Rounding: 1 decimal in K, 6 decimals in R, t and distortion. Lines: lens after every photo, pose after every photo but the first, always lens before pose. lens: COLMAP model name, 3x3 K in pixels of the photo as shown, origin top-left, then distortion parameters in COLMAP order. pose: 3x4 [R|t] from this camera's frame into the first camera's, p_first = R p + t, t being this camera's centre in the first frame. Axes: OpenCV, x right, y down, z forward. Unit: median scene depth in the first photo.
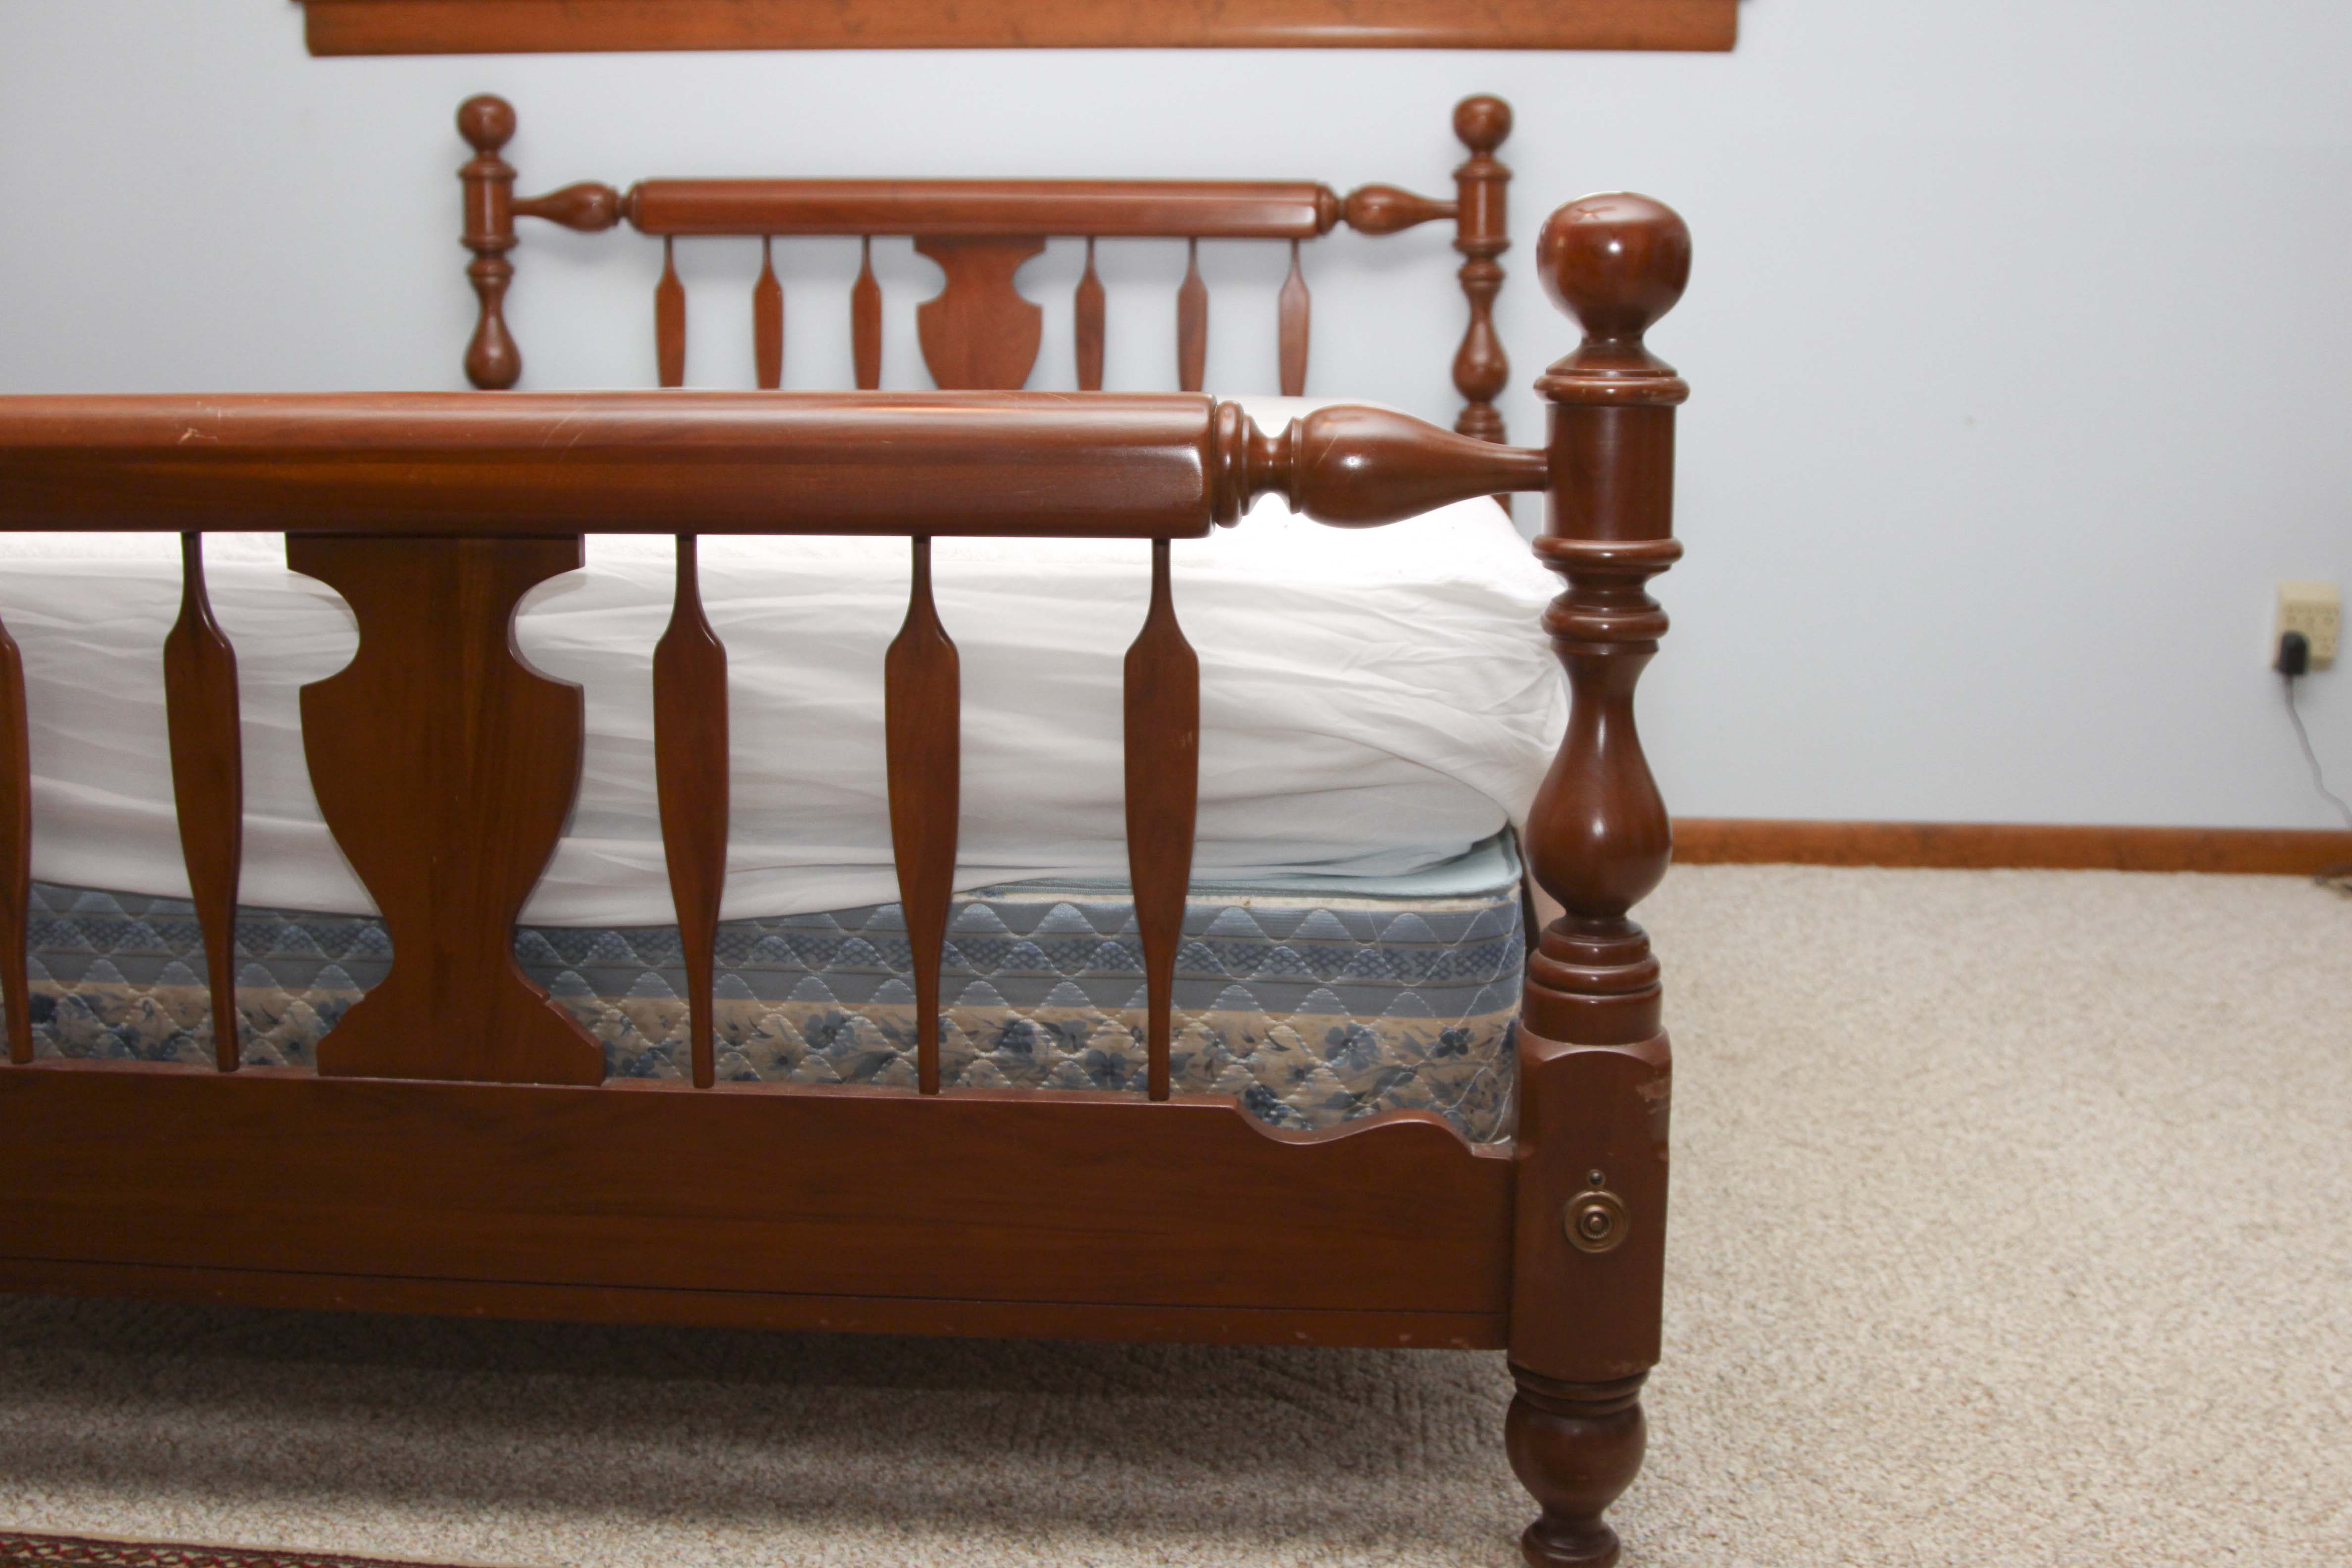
lens RADIAL K [[2518.8, 0, 1217.1], [0, 2518.8, 794.9], [0, 0, 1]] dist [-0.137266, 0.074484]
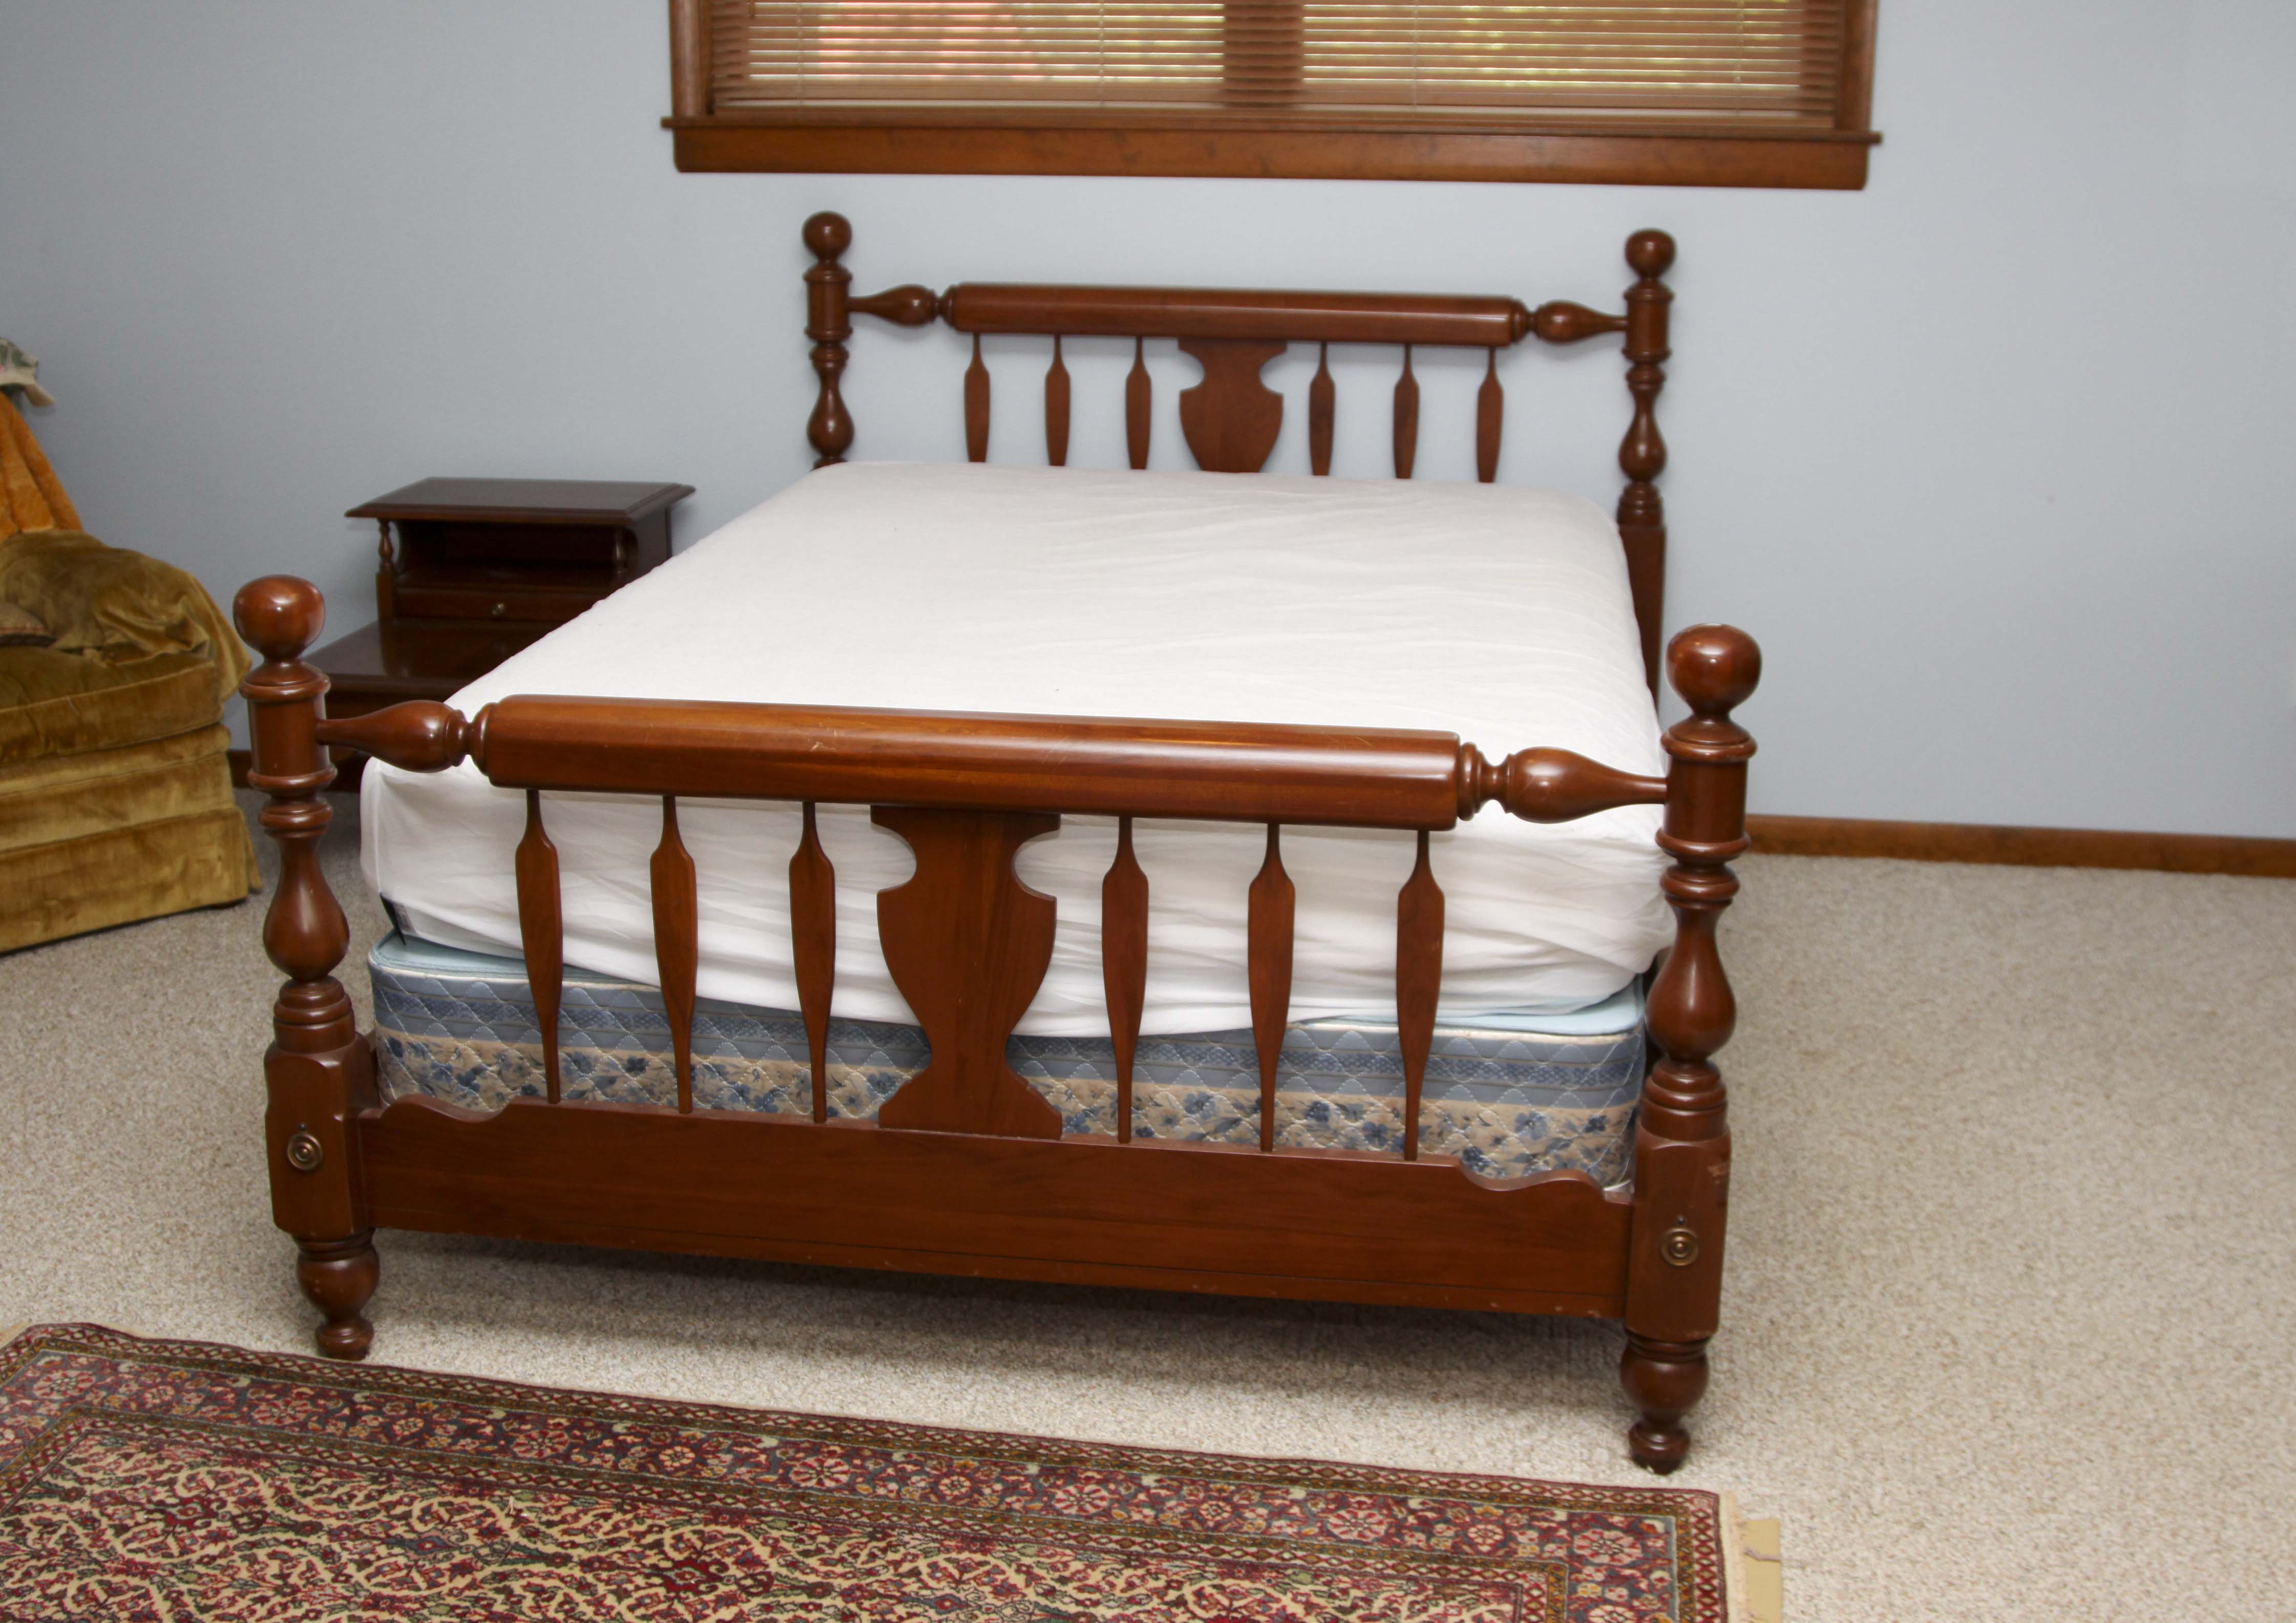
lens RADIAL K [[2639.2, 0, 1148.0], [0, 2639.2, 811.5], [0, 0, 1]] dist [-0.139824, 0.073646]
pose [[0.996422, 0.023205, -0.081275, -0.055436], [-0.015217, 0.995113, 0.097562, -0.245992], [0.083141, -0.095976, 0.991905, -0.619789]]
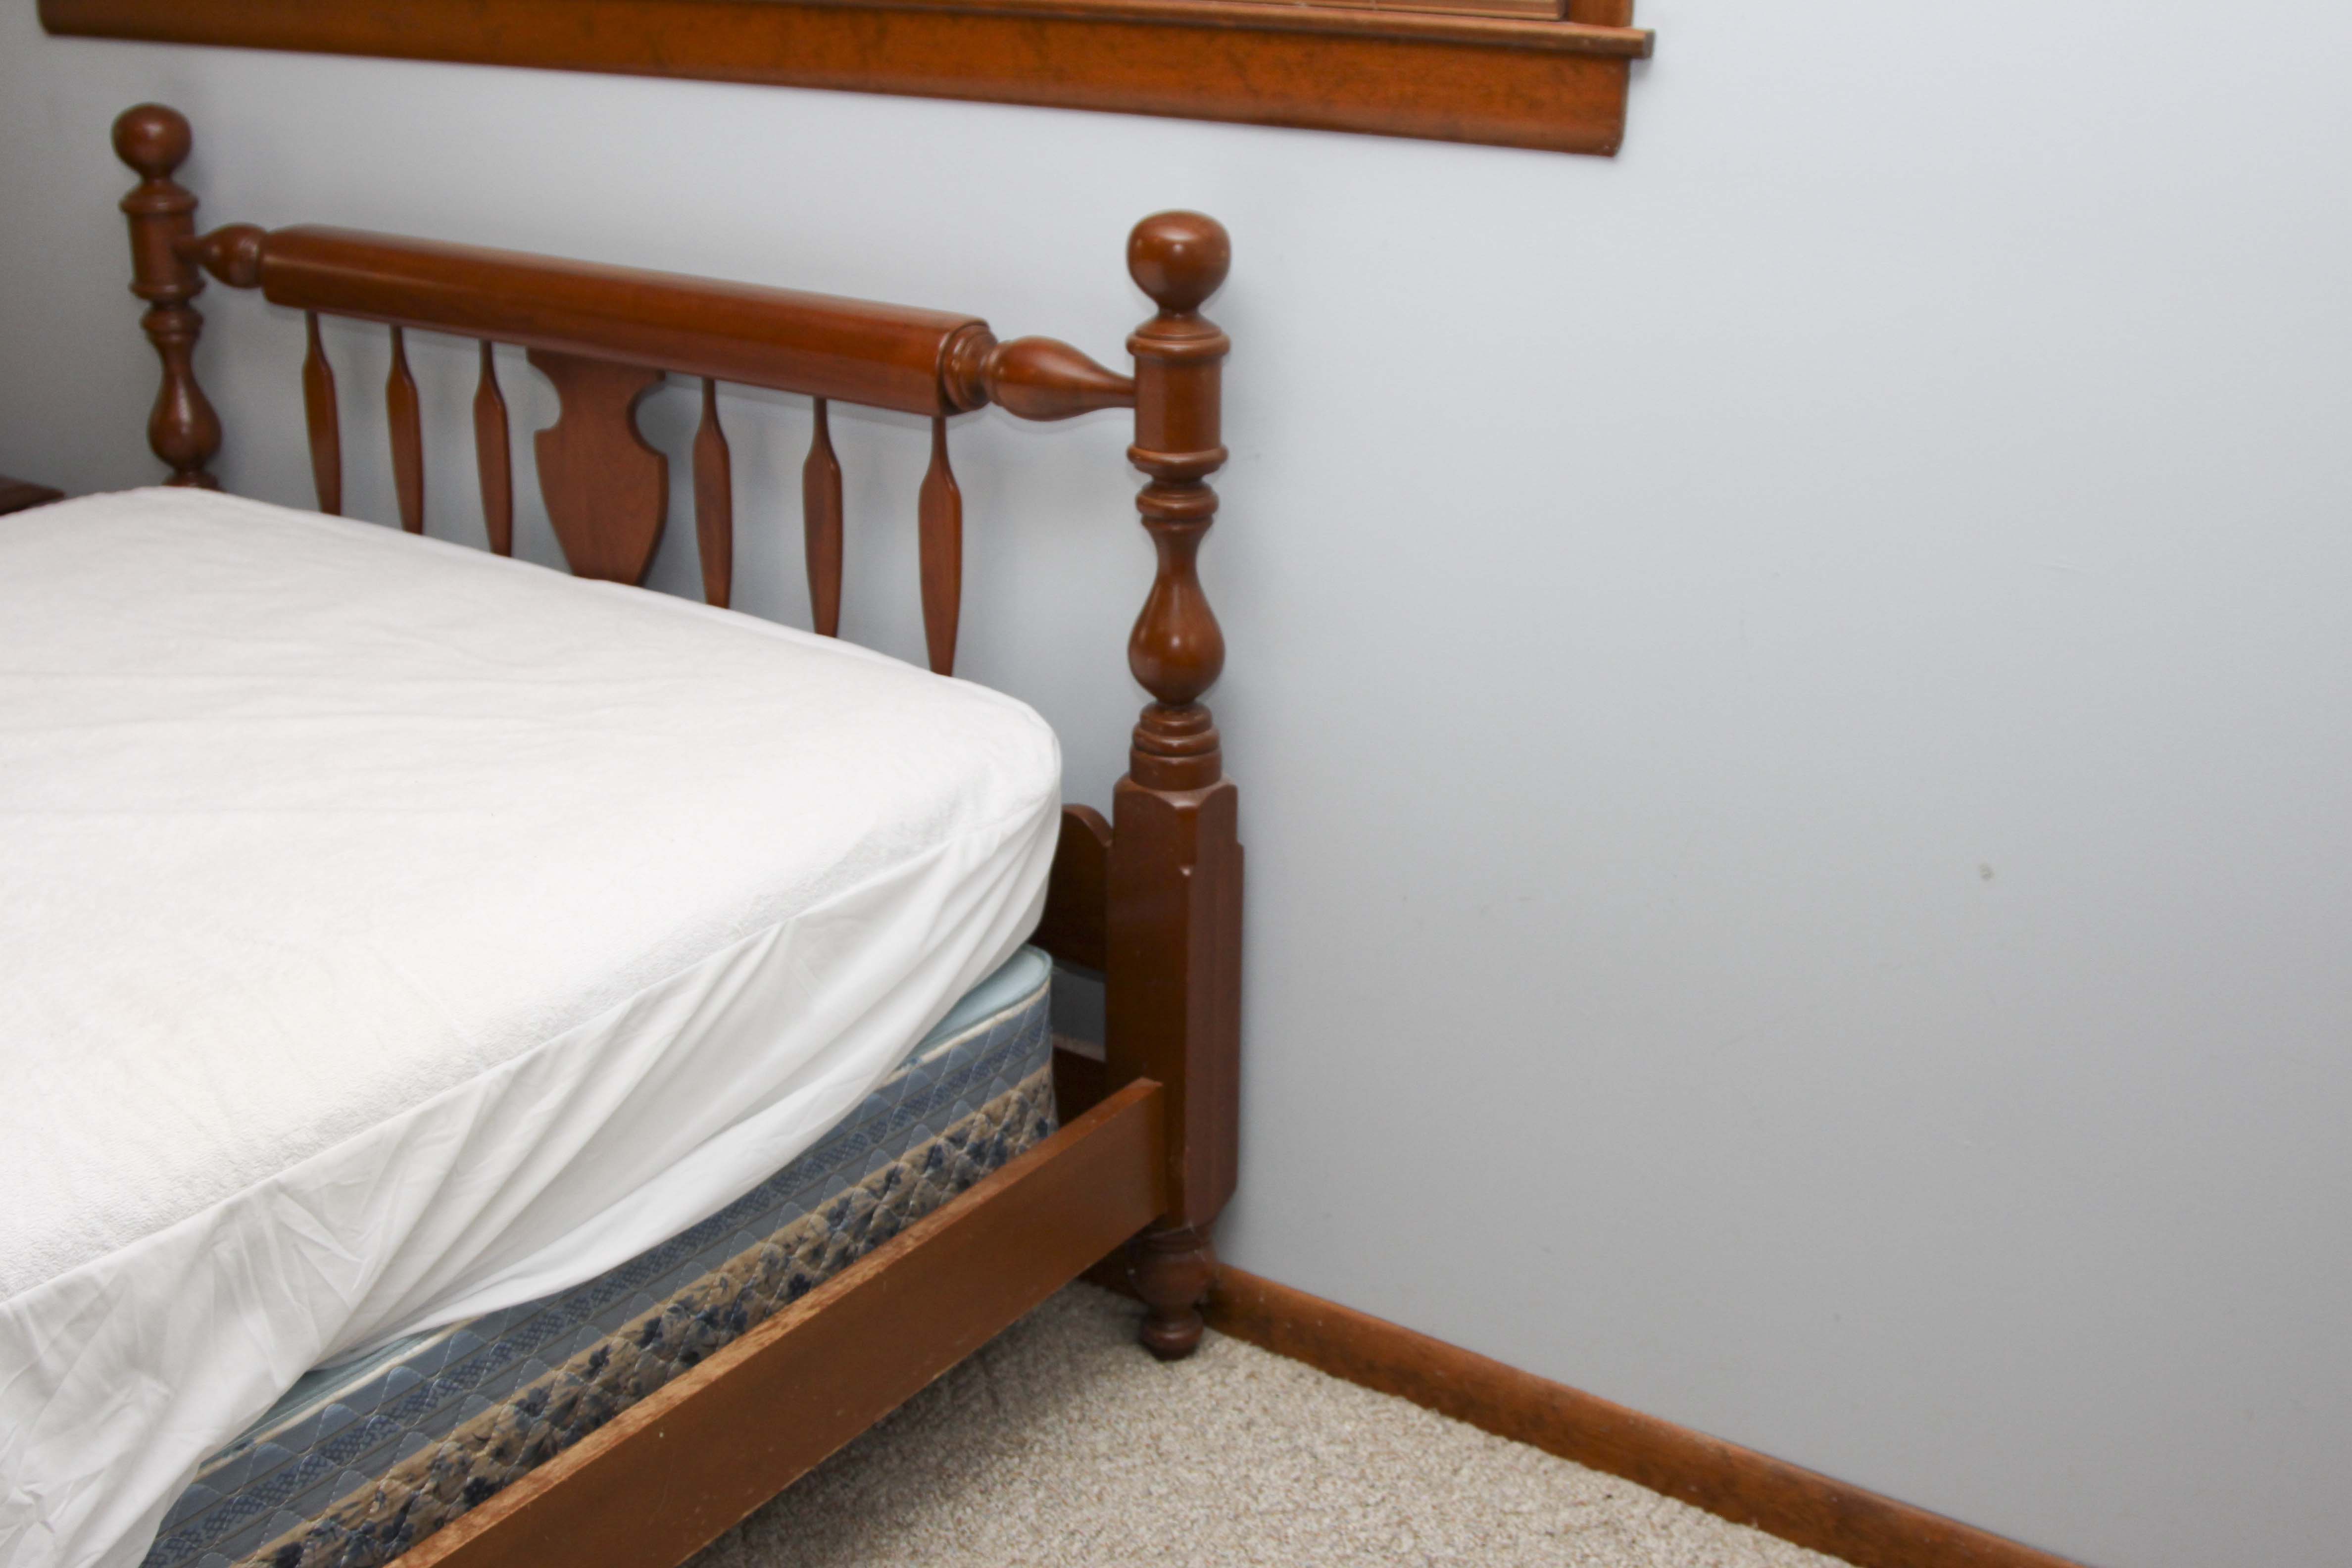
lens RADIAL K [[2549.7, 0, 1193.3], [0, 2549.7, 791.5], [0, 0, 1]] dist [-0.138845, 0.073861]
pose [[0.861941, 0.188970, -0.470477, 0.867173], [-0.110241, 0.975597, 0.189887, -0.536252], [0.494879, -0.111805, 0.861739, 0.944522]]
